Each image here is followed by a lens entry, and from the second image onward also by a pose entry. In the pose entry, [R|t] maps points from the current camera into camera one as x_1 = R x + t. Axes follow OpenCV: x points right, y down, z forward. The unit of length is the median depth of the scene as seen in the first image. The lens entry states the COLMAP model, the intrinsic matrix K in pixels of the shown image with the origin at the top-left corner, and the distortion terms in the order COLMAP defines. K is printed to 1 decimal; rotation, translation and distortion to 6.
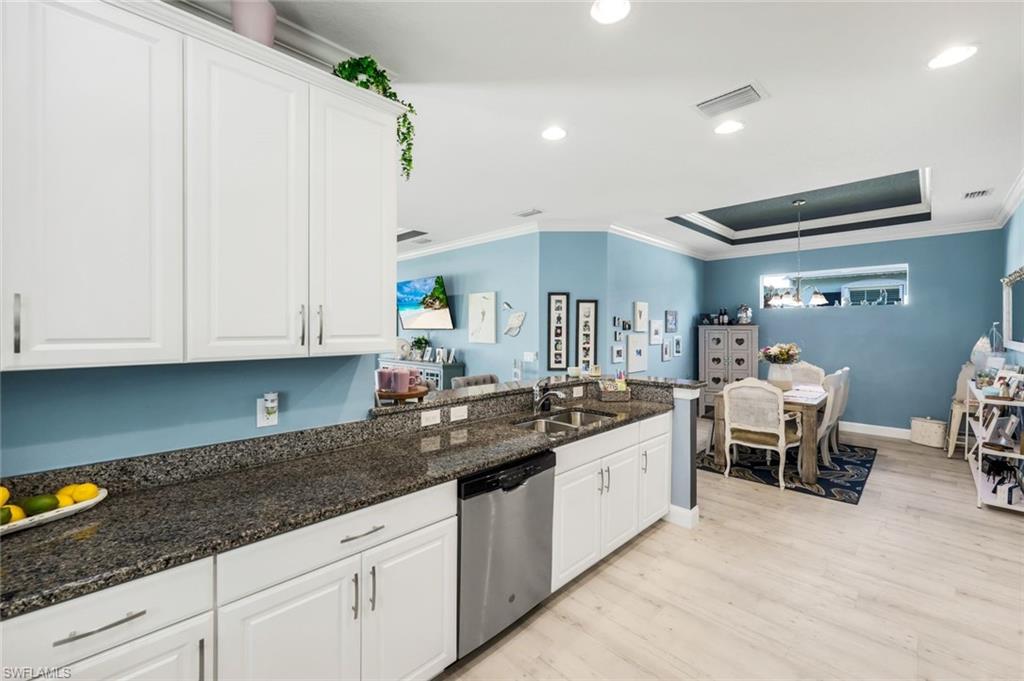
lens RADIAL K [[418.9, 0, 512.0], [0, 418.9, 333.9], [0, 0, 1]] dist [0.000771, 0.000062]
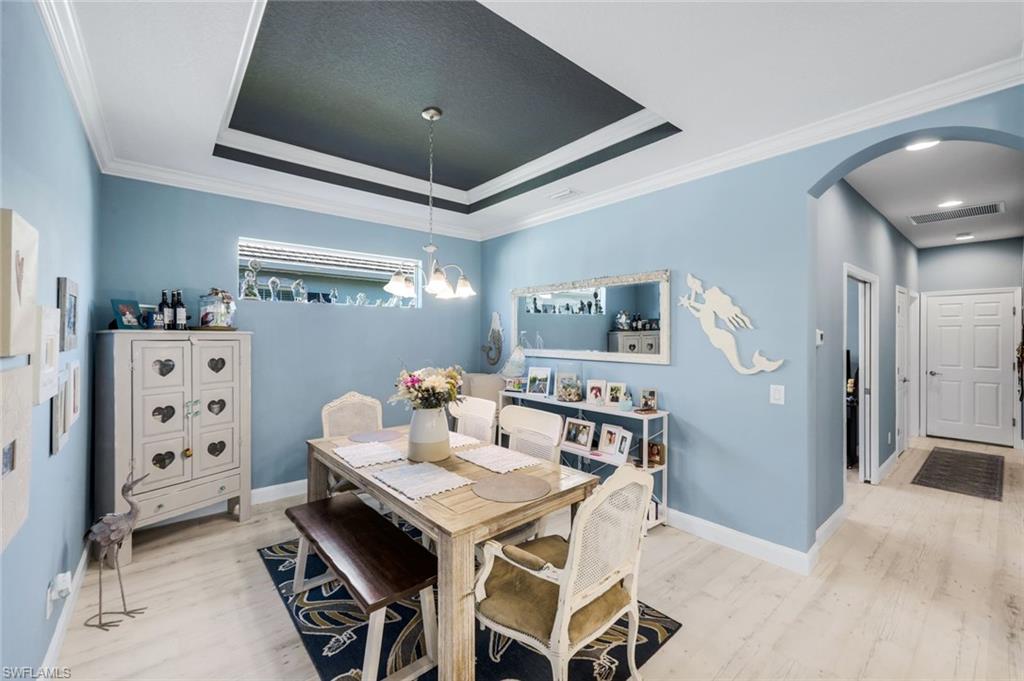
lens RADIAL K [[418.9, 0, 512.2], [0, 418.9, 337.6], [0, 0, 1]] dist [0.000771, 0.000062]
pose [[0.084515, -0.003398, 0.996416, 0.096693], [0.009929, 0.999947, 0.002567, -0.010277], [-0.996373, 0.009677, 0.084545, 0.619383]]
